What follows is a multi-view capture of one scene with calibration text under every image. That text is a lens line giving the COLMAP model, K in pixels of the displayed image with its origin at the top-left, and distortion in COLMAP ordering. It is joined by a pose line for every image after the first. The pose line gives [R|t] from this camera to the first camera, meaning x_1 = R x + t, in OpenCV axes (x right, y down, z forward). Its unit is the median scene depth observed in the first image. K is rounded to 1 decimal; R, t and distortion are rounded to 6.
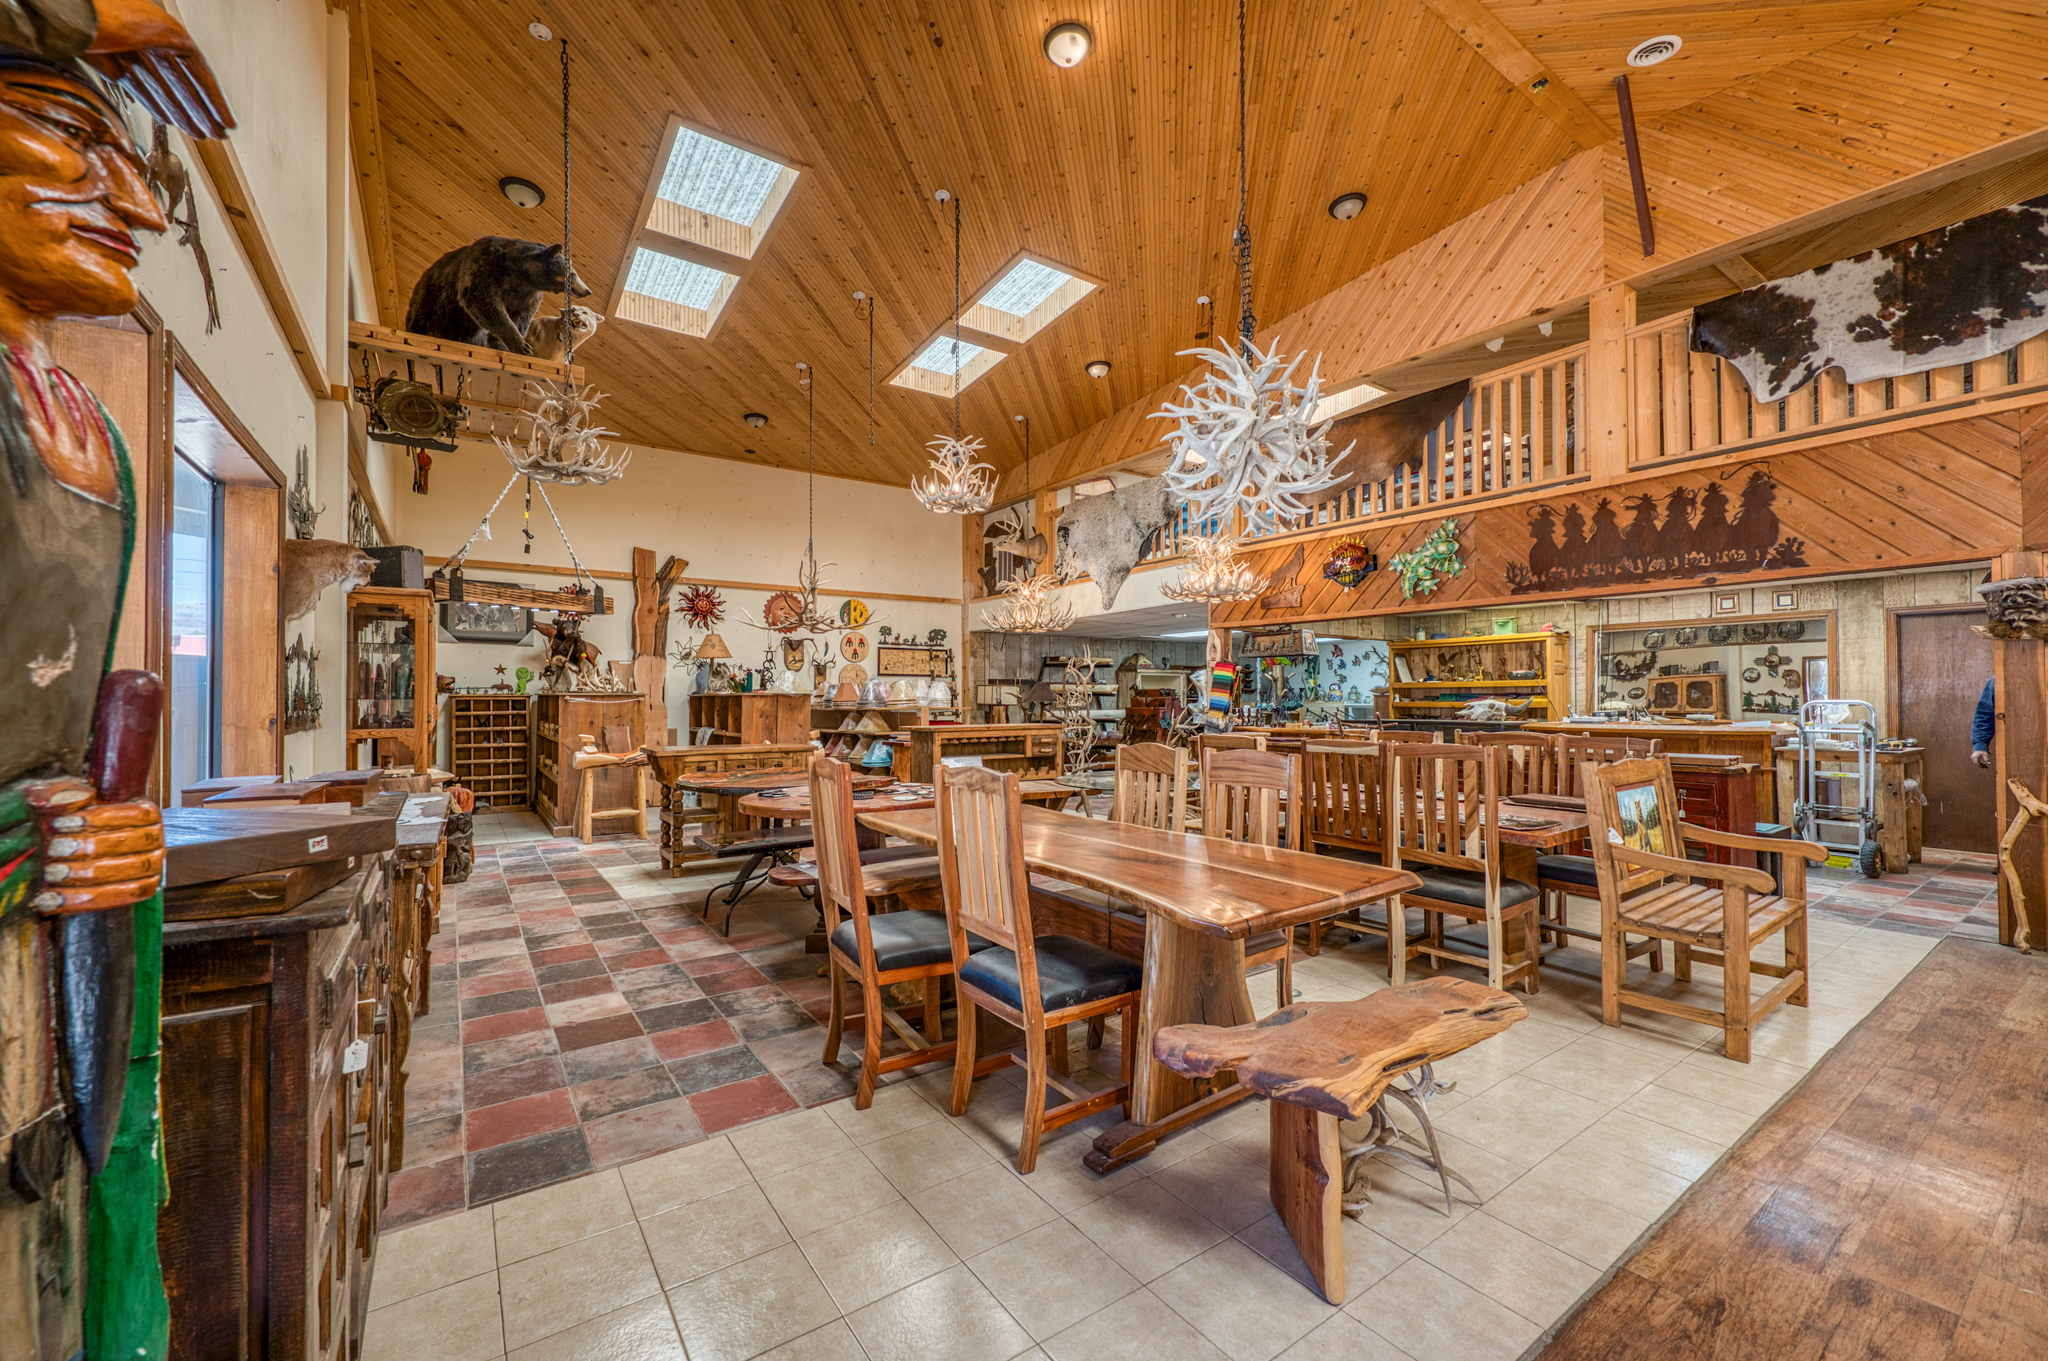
lens RADIAL K [[817.9, 0, 1023.9], [0, 817.9, 691.4], [0, 0, 1]] dist [0.001147, -0.000121]
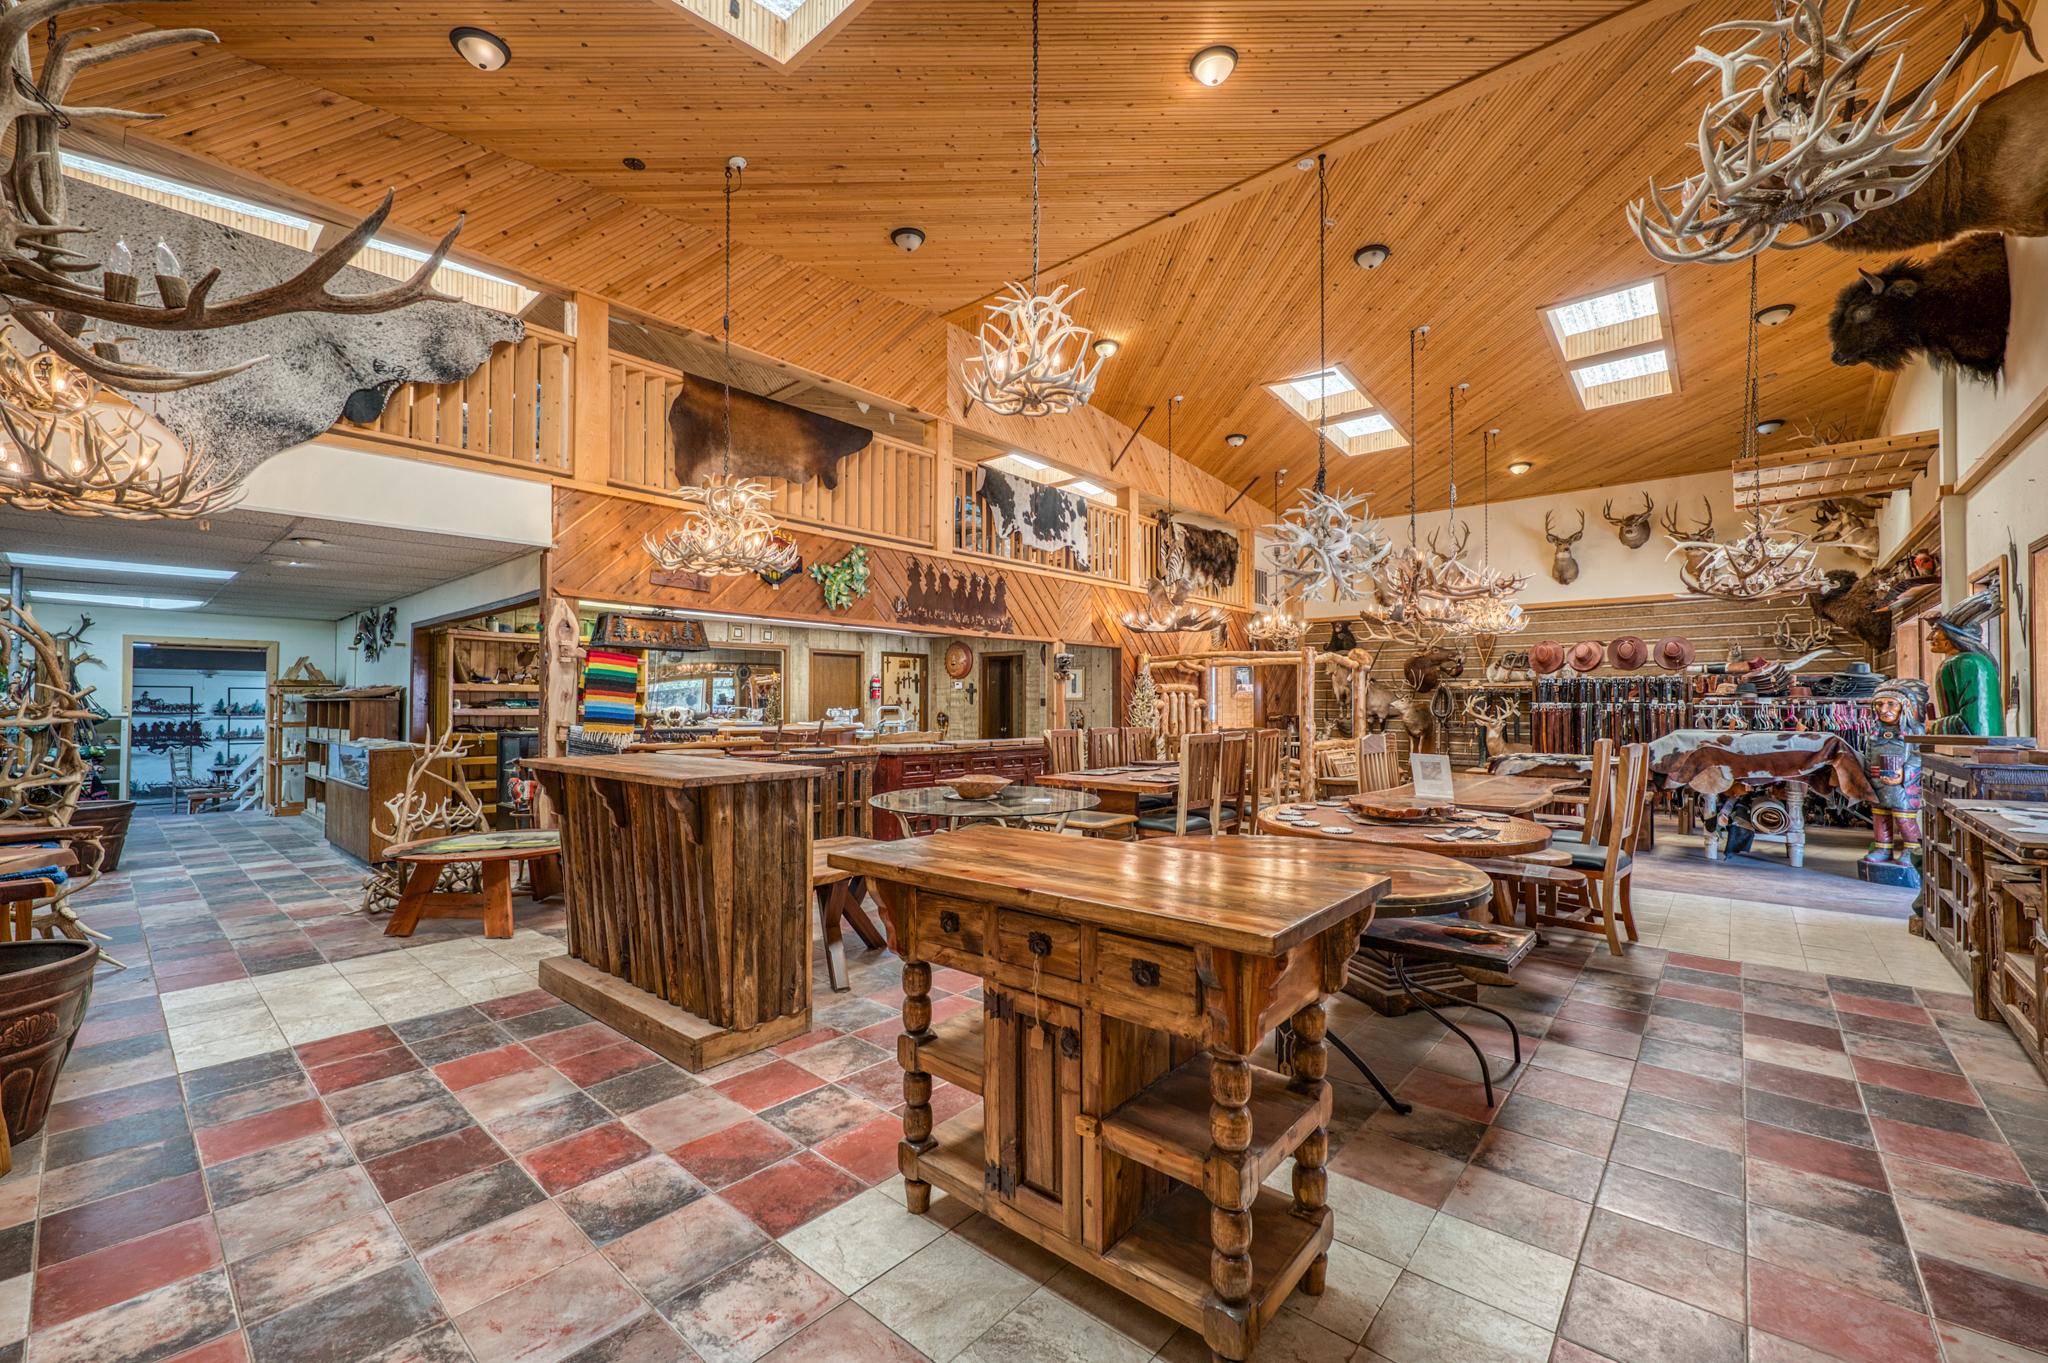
lens RADIAL K [[817.9, 0, 1021.2], [0, 817.9, 686.7], [0, 0, 1]] dist [0.001147, -0.000121]
pose [[-0.235842, 0.019892, 0.971588, -0.769881], [-0.010150, 0.999686, -0.022932, 0.007044], [-0.971738, -0.015270, -0.235566, 1.298300]]
